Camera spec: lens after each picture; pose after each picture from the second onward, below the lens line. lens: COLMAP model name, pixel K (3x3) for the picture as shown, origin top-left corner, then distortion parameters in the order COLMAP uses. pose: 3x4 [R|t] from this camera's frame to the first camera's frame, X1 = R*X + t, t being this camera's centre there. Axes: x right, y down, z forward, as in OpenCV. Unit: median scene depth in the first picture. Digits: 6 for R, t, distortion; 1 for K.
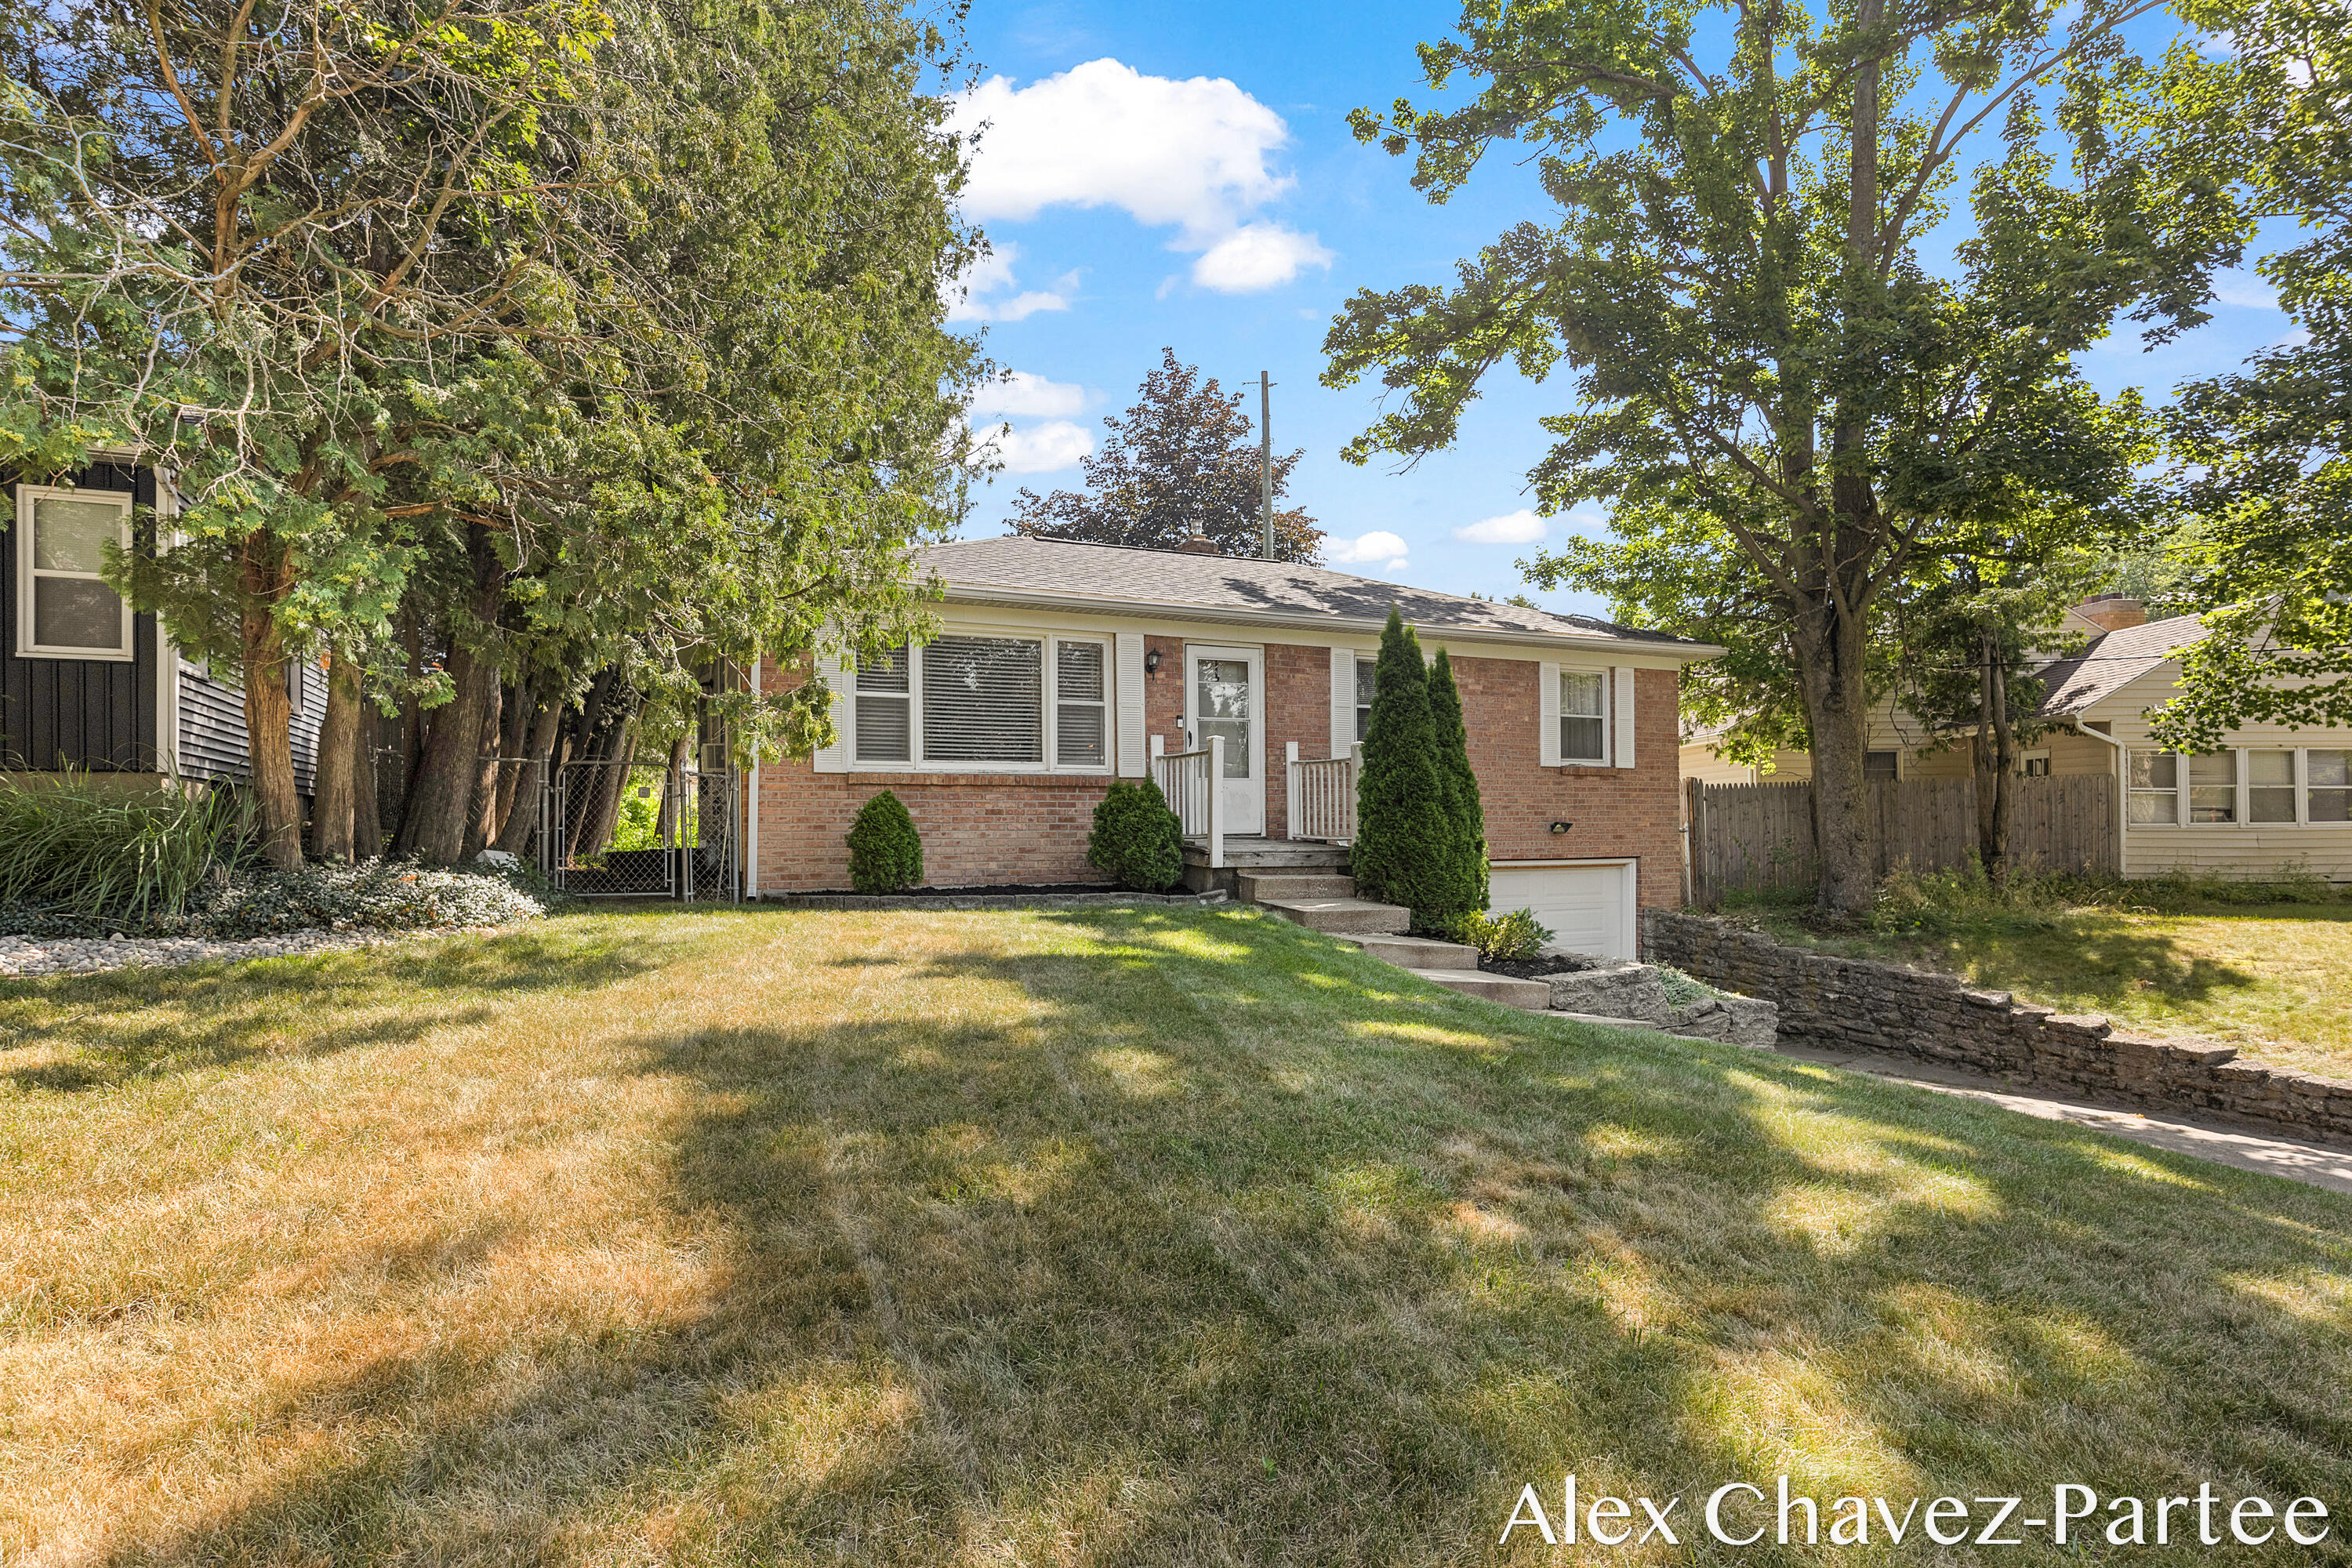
lens RADIAL K [[1142.2, 0, 1172.1], [0, 1142.2, 876.2], [0, 0, 1]] dist [-0.003160, -0.000103]
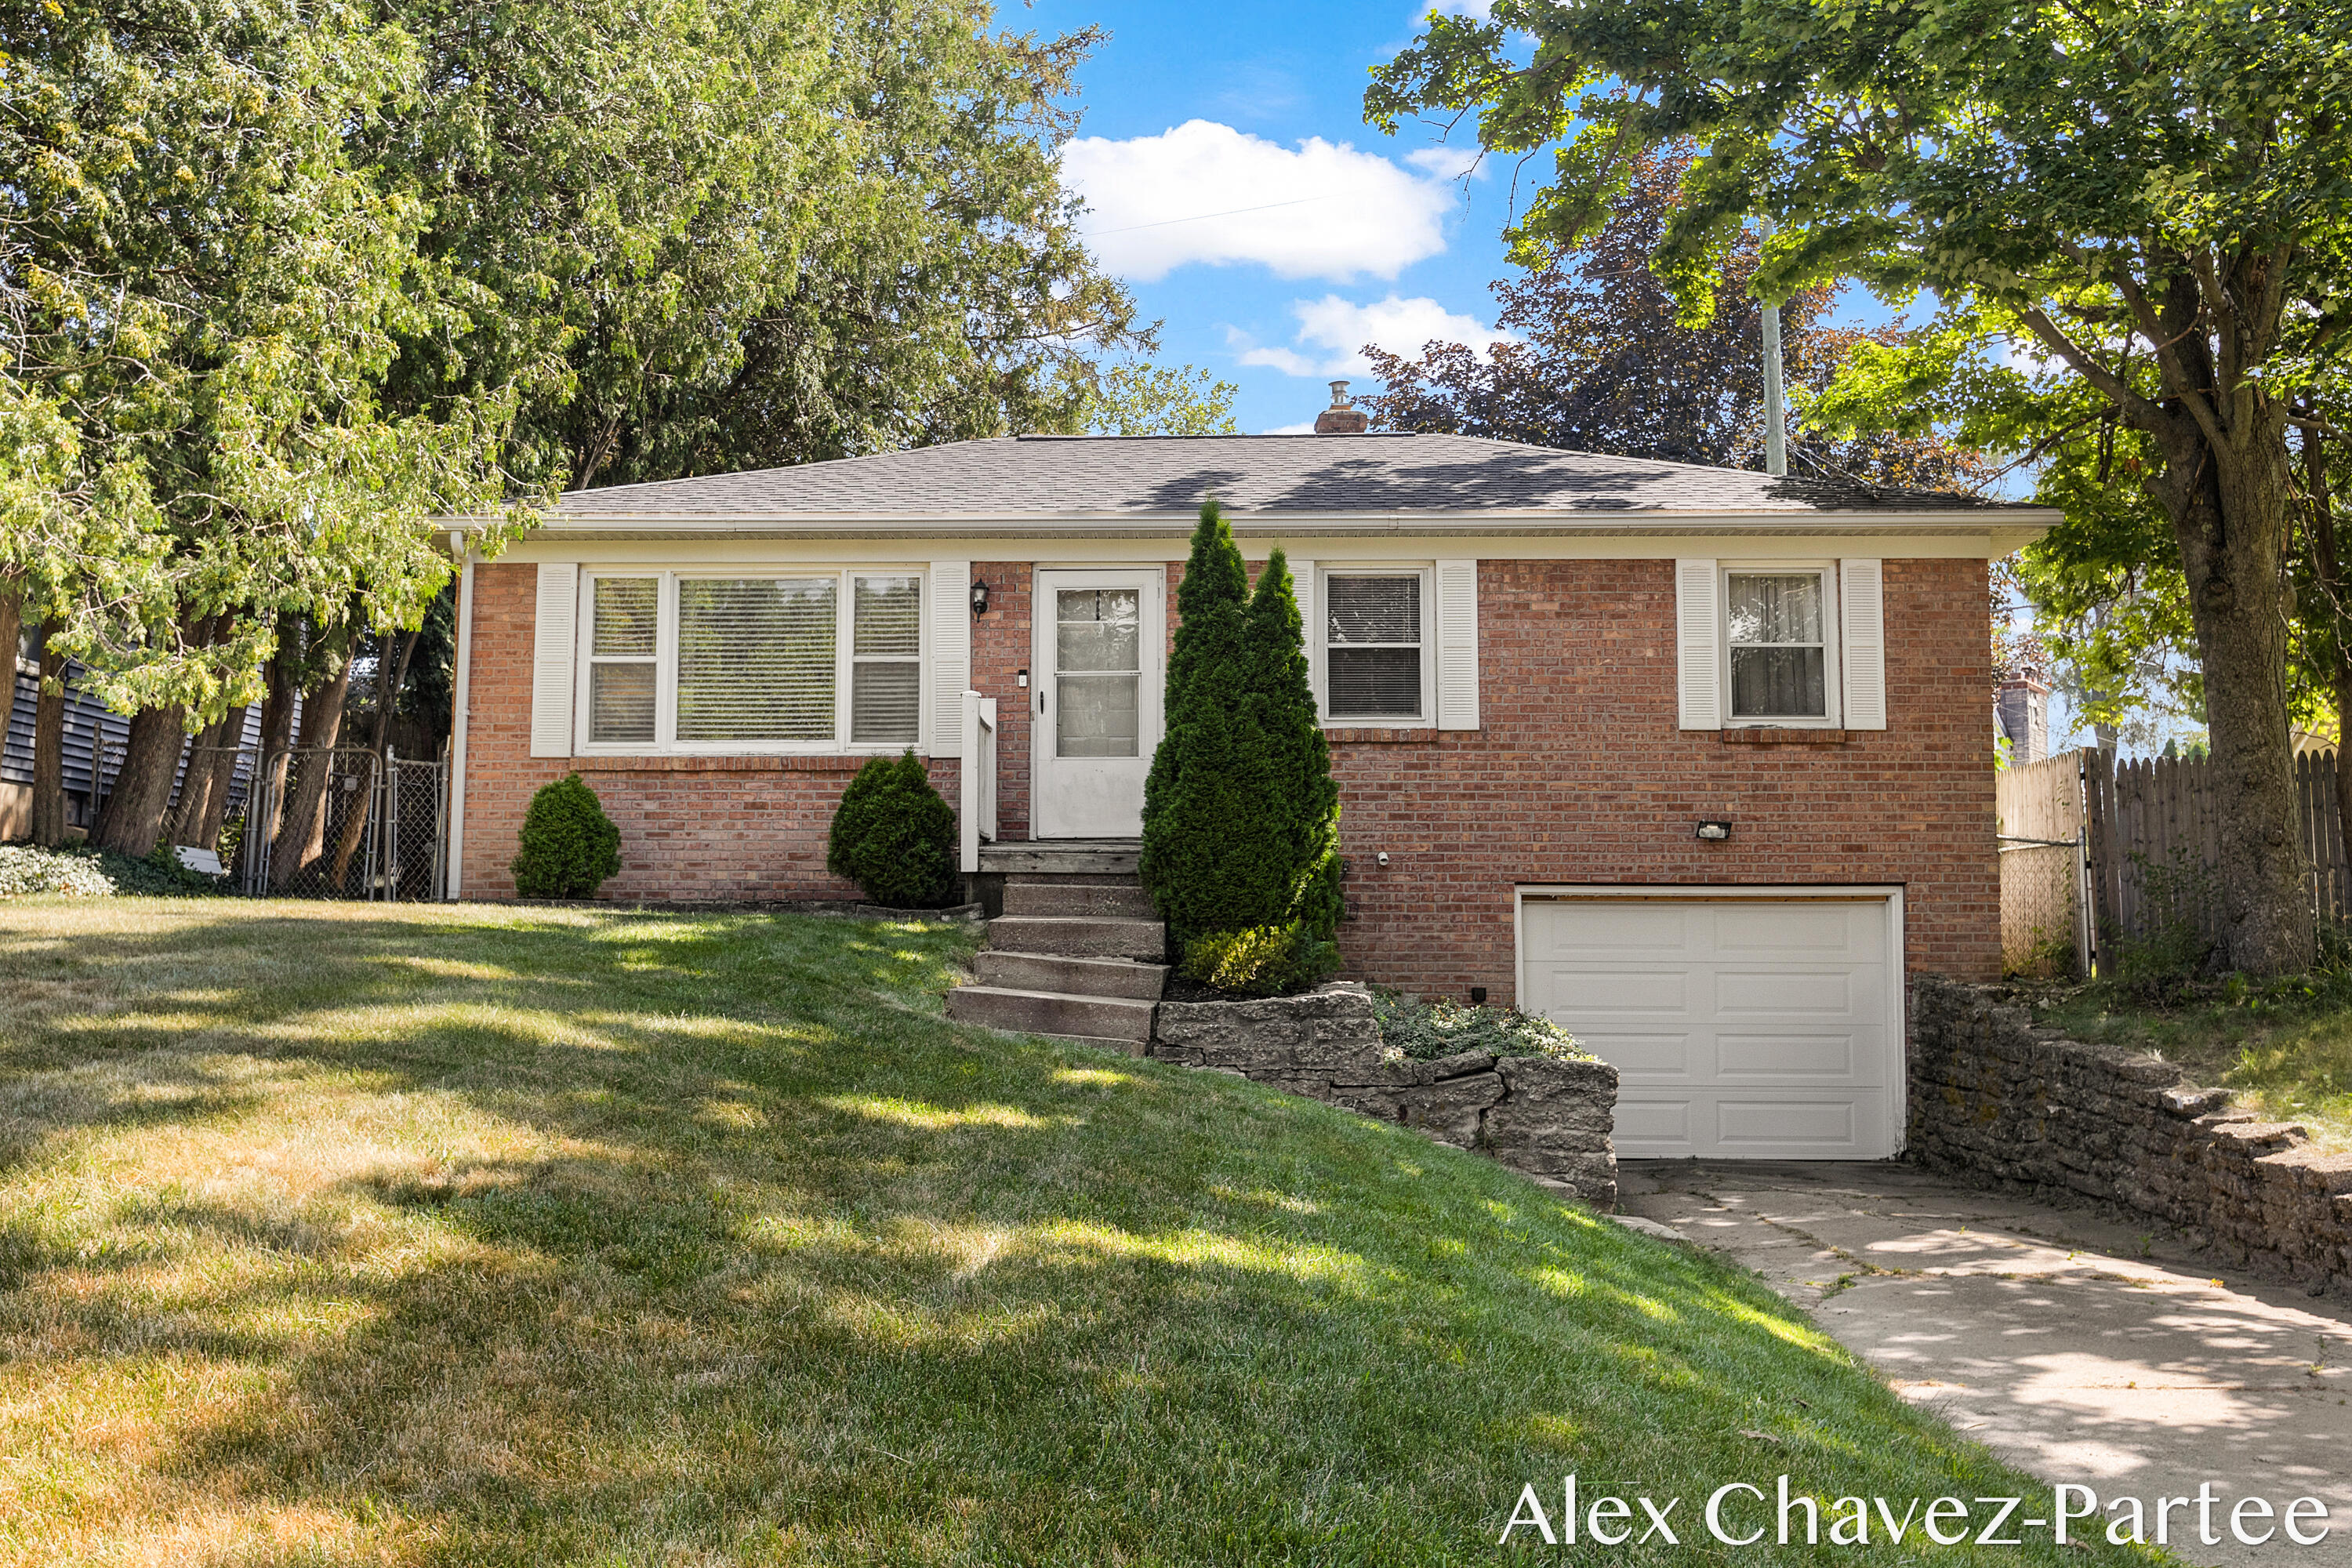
lens RADIAL K [[2043.9, 0, 1098.9], [0, 2043.9, 779.1], [0, 0, 1]] dist [-0.022453, -0.038093]
pose [[0.899217, -0.026287, -0.436711, 0.596161], [-0.026604, 0.993061, -0.114556, 0.070021], [0.436692, 0.114629, 0.892278, -0.102326]]
